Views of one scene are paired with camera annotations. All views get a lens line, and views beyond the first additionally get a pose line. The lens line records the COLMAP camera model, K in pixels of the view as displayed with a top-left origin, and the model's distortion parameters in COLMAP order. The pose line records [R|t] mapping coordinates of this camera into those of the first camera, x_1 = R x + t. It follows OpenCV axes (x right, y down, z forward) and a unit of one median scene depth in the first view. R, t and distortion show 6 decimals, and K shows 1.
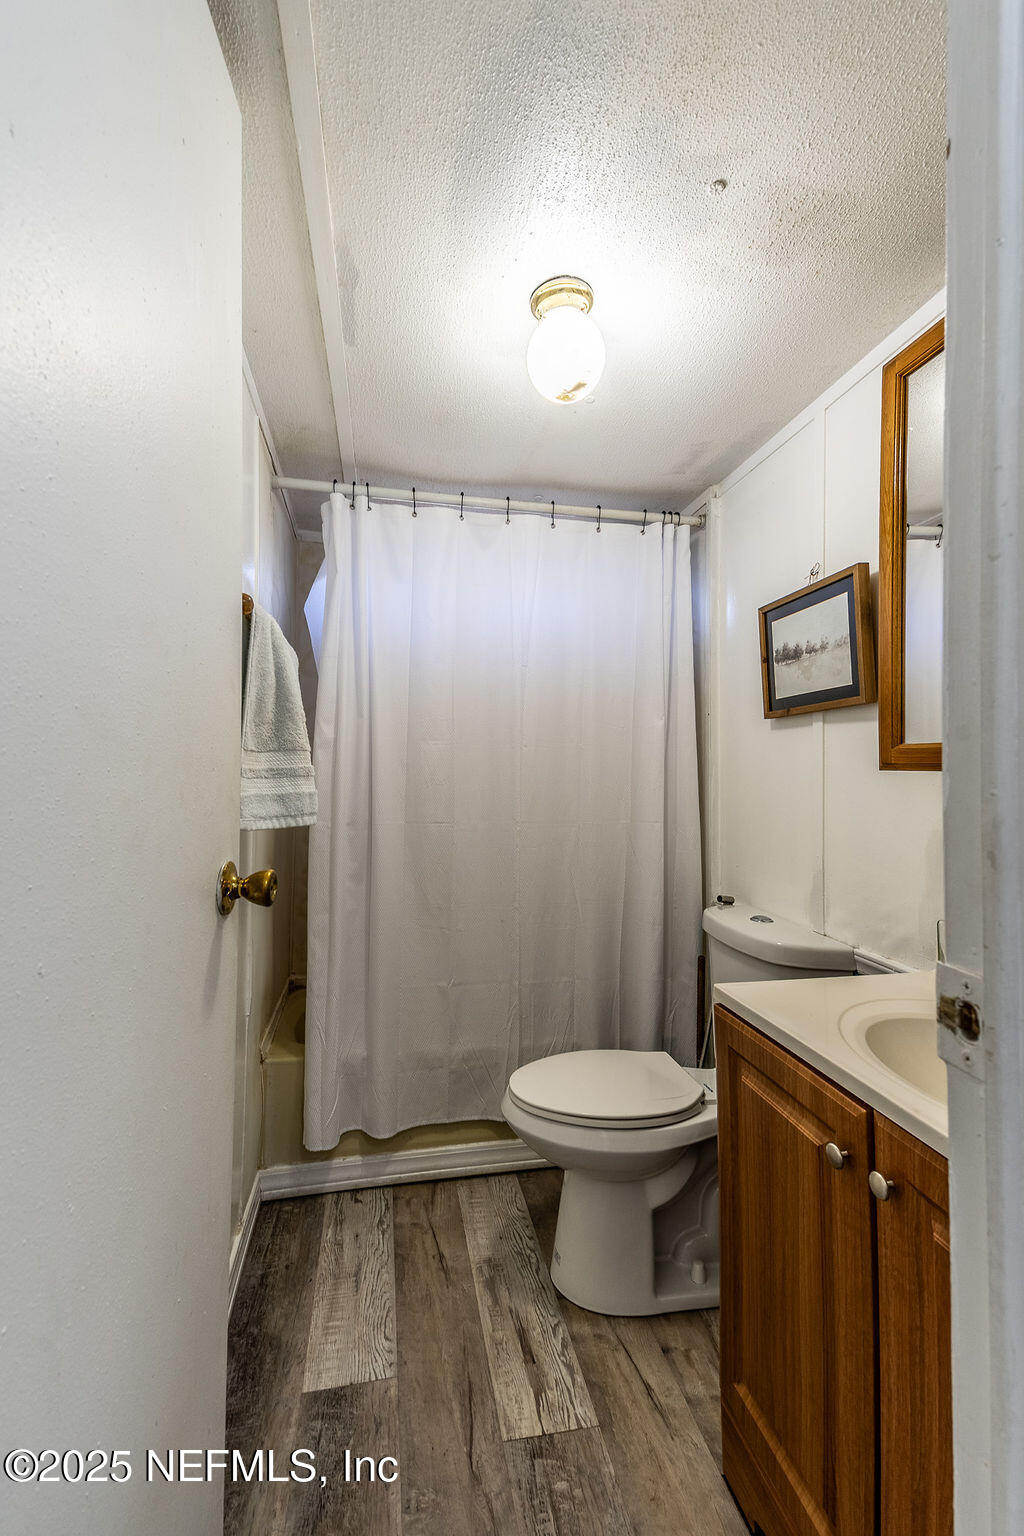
lens RADIAL K [[687.0, 0, 512.8], [0, 687.0, 764.1], [0, 0, 1]] dist [0.030048, -0.003472]
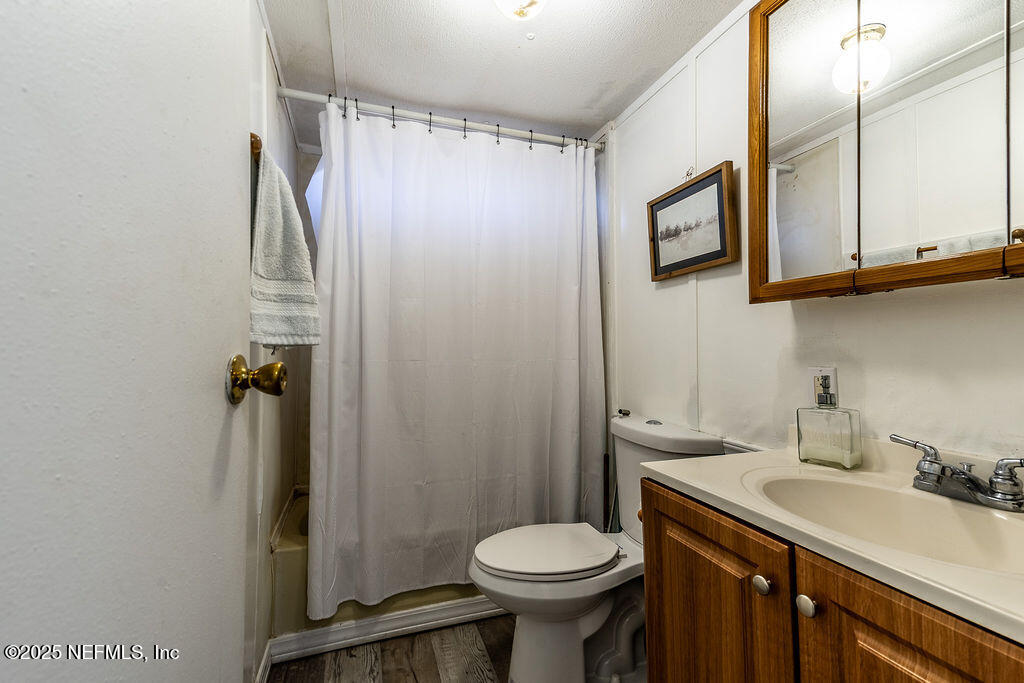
lens RADIAL K [[458.0, 0, 515.1], [0, 458.0, 341.8], [0, 0, 1]] dist [0.030048, -0.003472]
pose [[0.990429, -0.006922, 0.137850, -0.042159], [0.007895, 0.999948, -0.006517, 0.062456], [-0.137797, 0.007543, 0.990432, 0.113252]]
